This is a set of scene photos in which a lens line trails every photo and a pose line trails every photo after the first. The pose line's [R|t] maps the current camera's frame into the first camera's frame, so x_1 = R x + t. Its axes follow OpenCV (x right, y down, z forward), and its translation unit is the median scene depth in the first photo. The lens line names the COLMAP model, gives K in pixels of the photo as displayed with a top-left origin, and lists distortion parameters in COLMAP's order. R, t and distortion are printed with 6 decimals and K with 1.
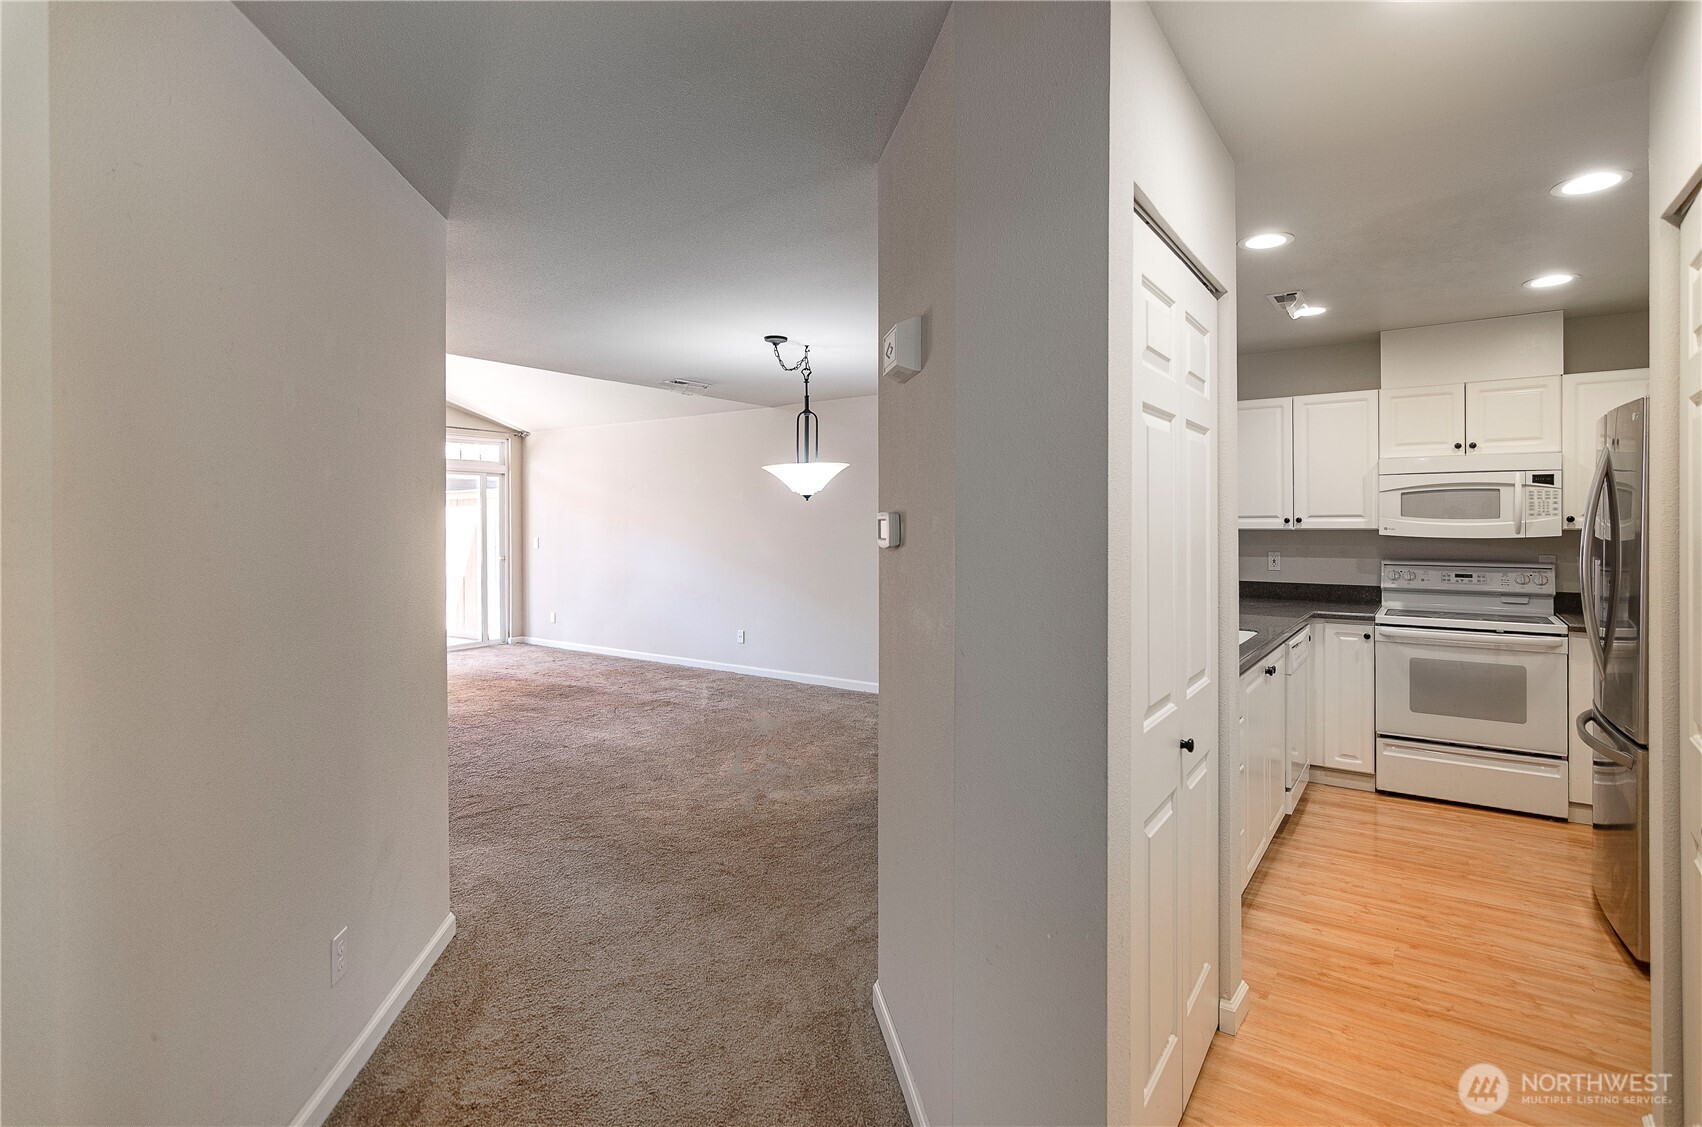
lens RADIAL K [[829.6, 0, 859.7], [0, 829.6, 522.7], [0, 0, 1]] dist [-0.000612, 0.000608]
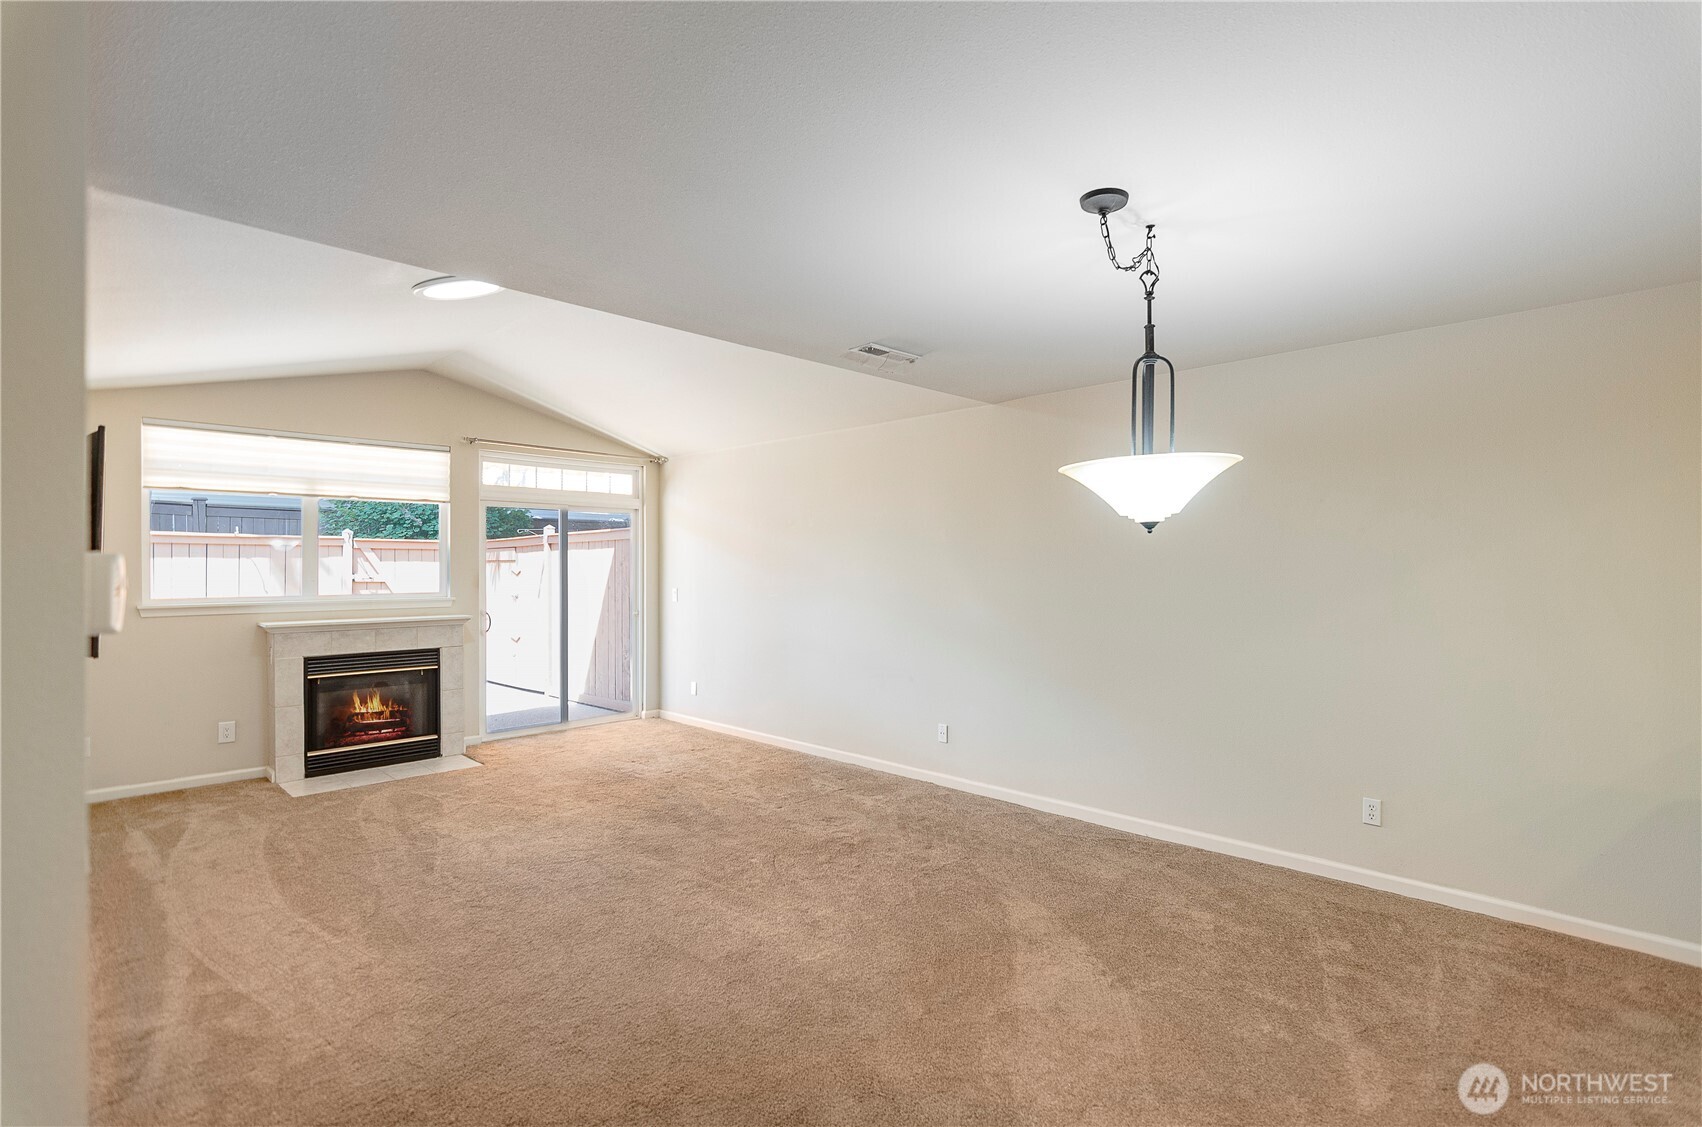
lens RADIAL K [[828.0, 0, 849.7], [0, 828.0, 567.9], [0, 0, 1]] dist [-0.001807, 0.001027]
pose [[0.983408, 0.004628, -0.181349, -0.094470], [-0.004813, 0.999988, -0.000581, -0.002406], [0.181345, 0.001444, 0.983419, 0.293388]]
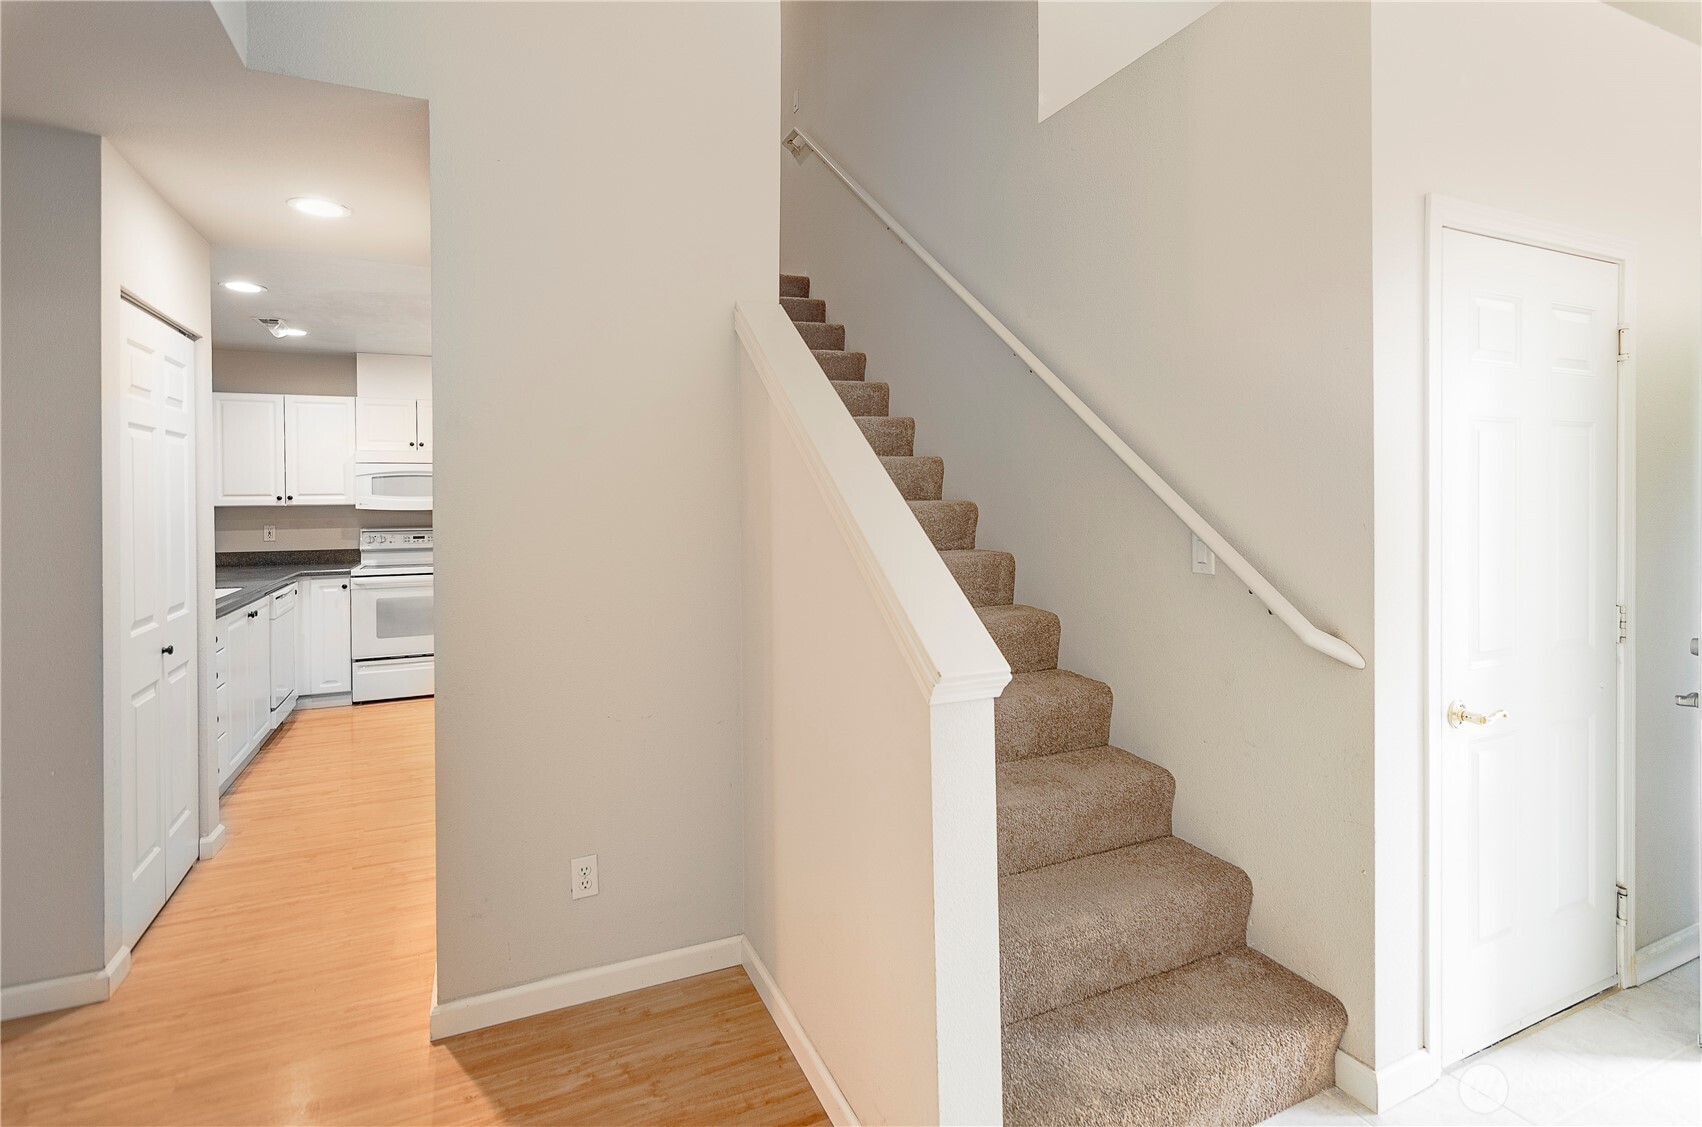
lens RADIAL K [[817.3, 0, 855.0], [0, 817.3, 498.7], [0, 0, 1]] dist [0.000003, -0.000004]
pose [[0.489804, -0.004372, 0.871822, -0.129643], [0.005171, 0.999984, 0.002110, 0.000029], [-0.871817, 0.003474, 0.489819, -0.370226]]
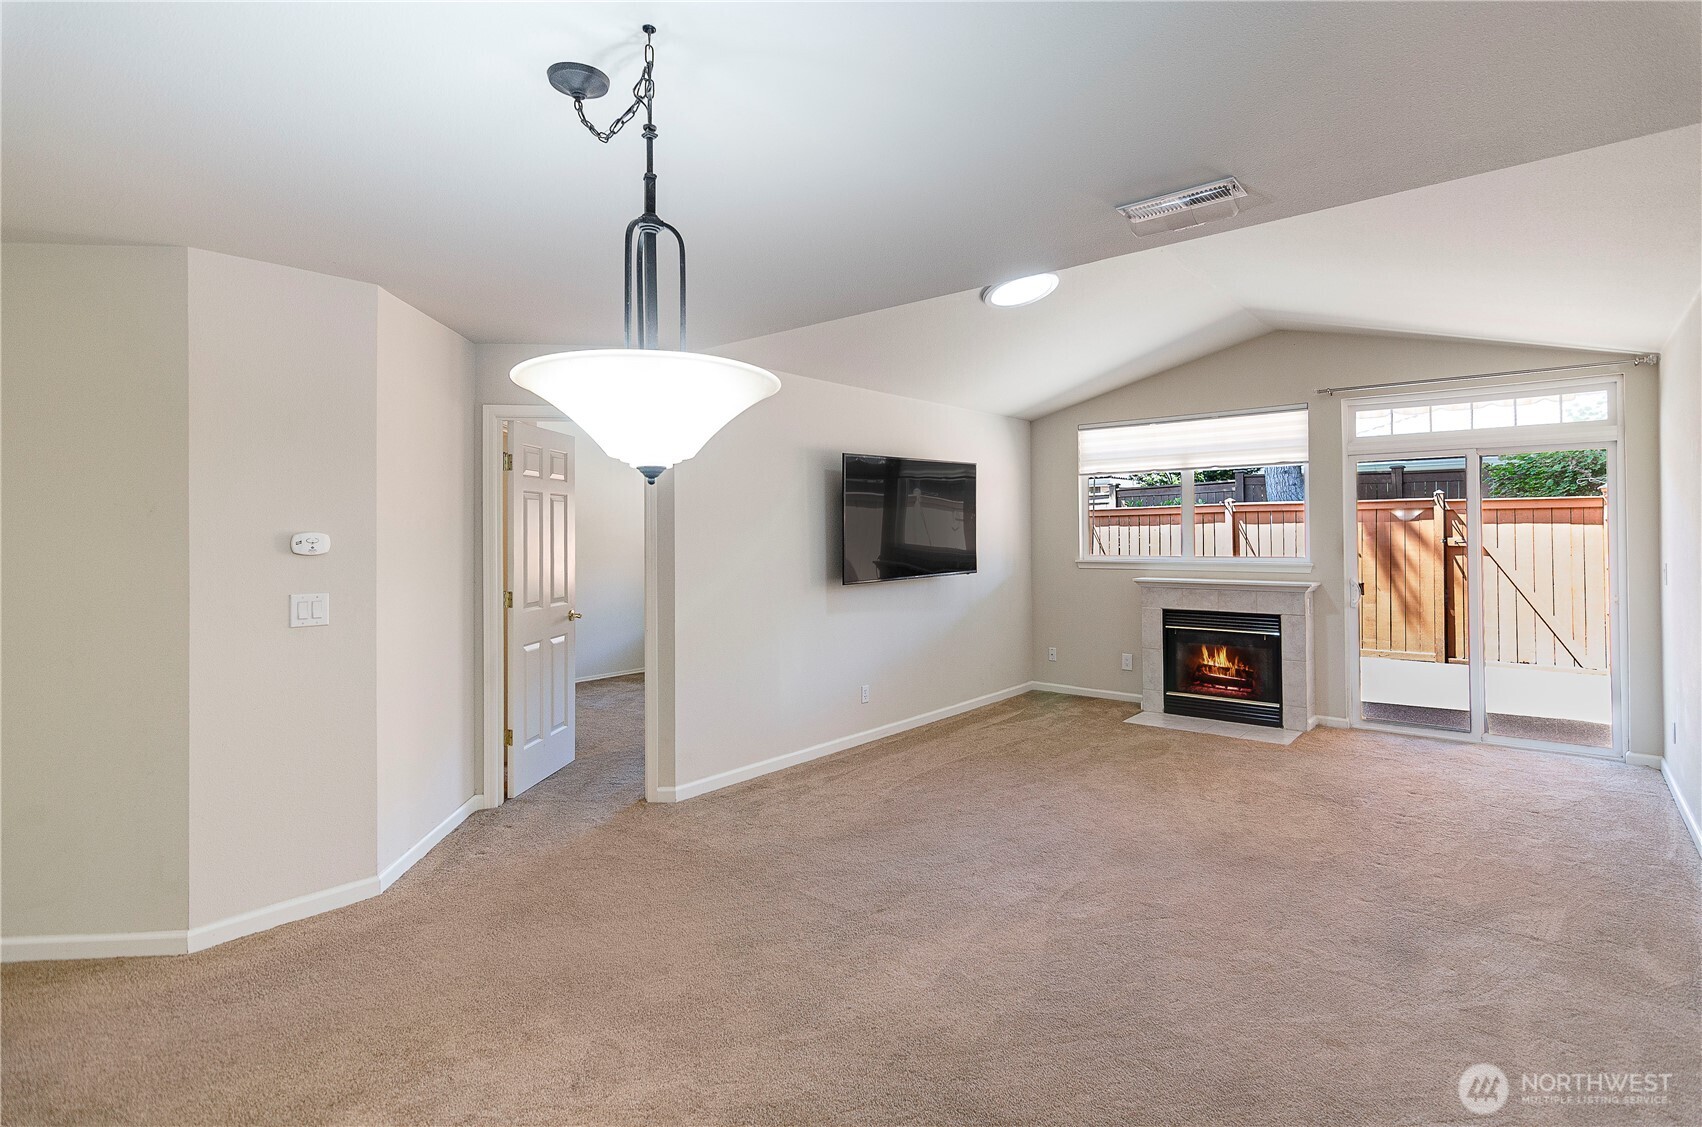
lens RADIAL K [[806.1, 0, 861.8], [0, 806.1, 525.9], [0, 0, 1]] dist [-0.000339, 0.000184]
pose [[-0.078349, -0.004605, -0.996915, 0.155455], [0.003282, 0.999983, -0.004877, -0.004113], [0.996921, -0.003654, -0.078333, 0.683538]]
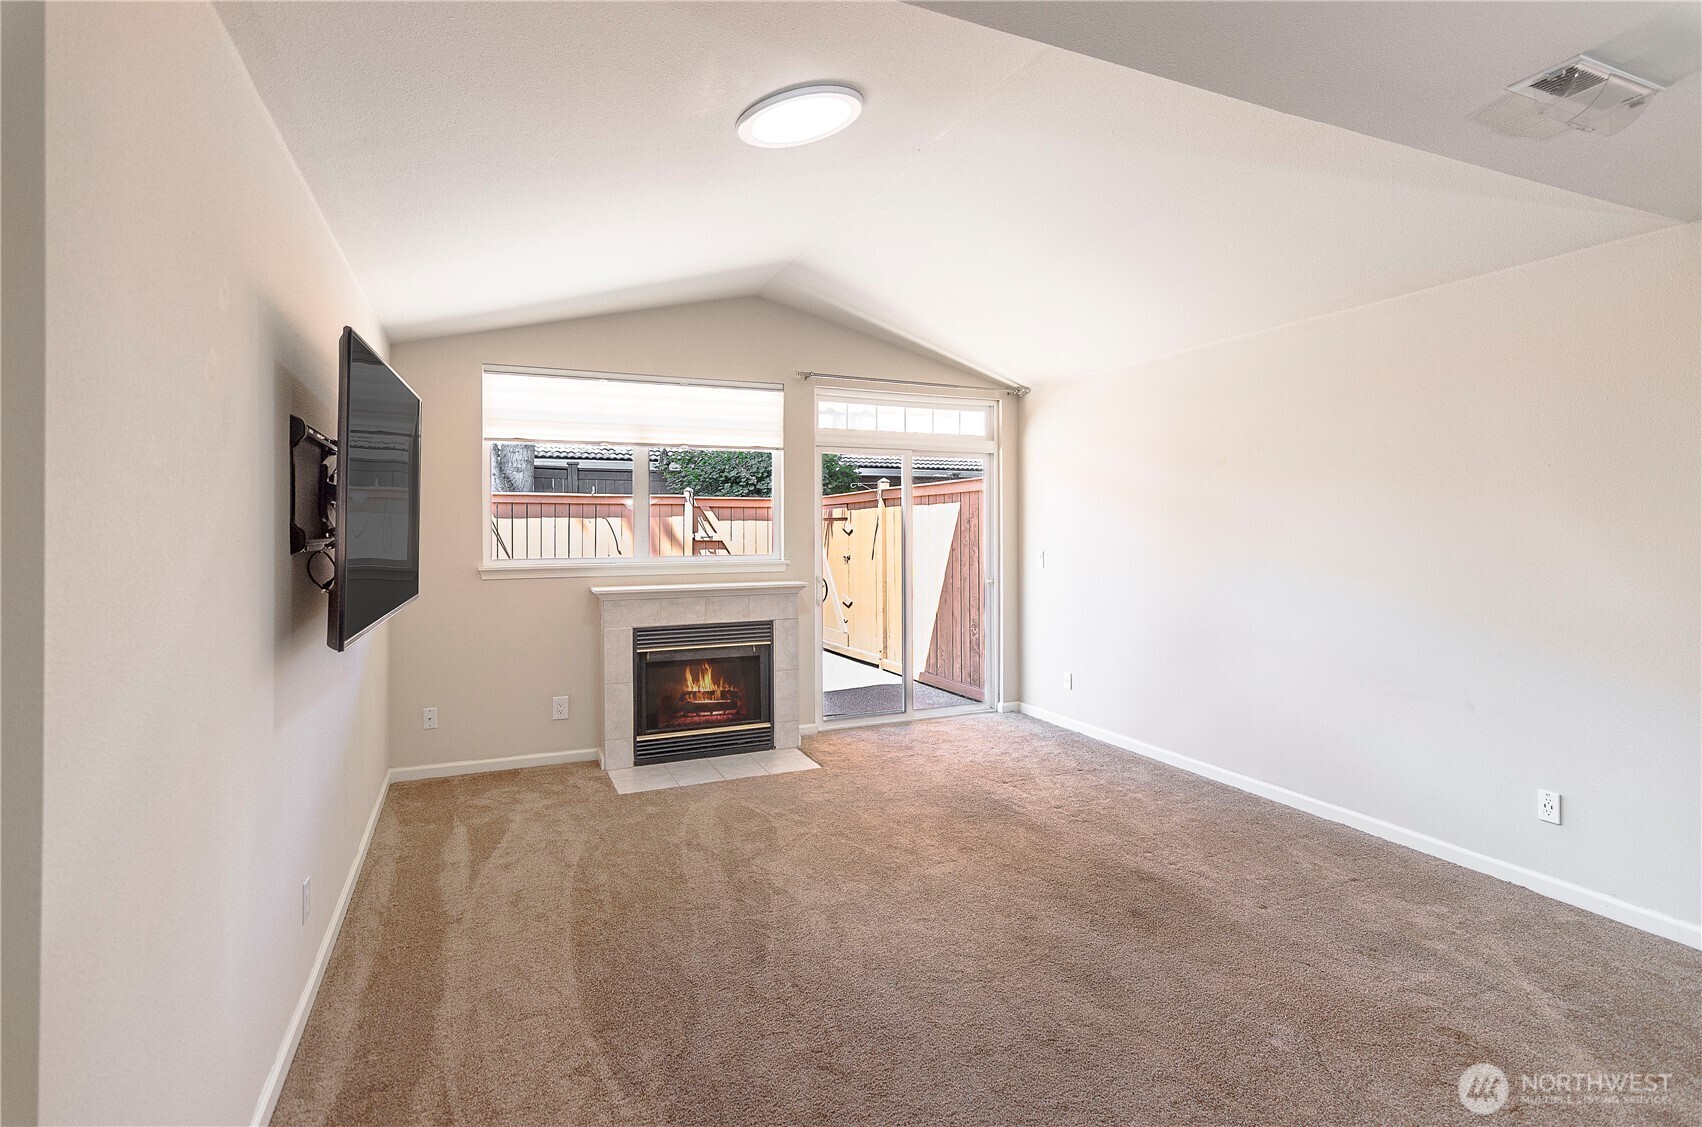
lens RADIAL K [[829.6, 0, 859.7], [0, 829.6, 522.7], [0, 0, 1]] dist [-0.000612, 0.000608]
pose [[0.858788, 0.000557, -0.512330, -0.221893], [-0.003175, 0.999986, -0.004235, -0.000909], [0.512321, 0.005263, 0.858778, 0.463566]]
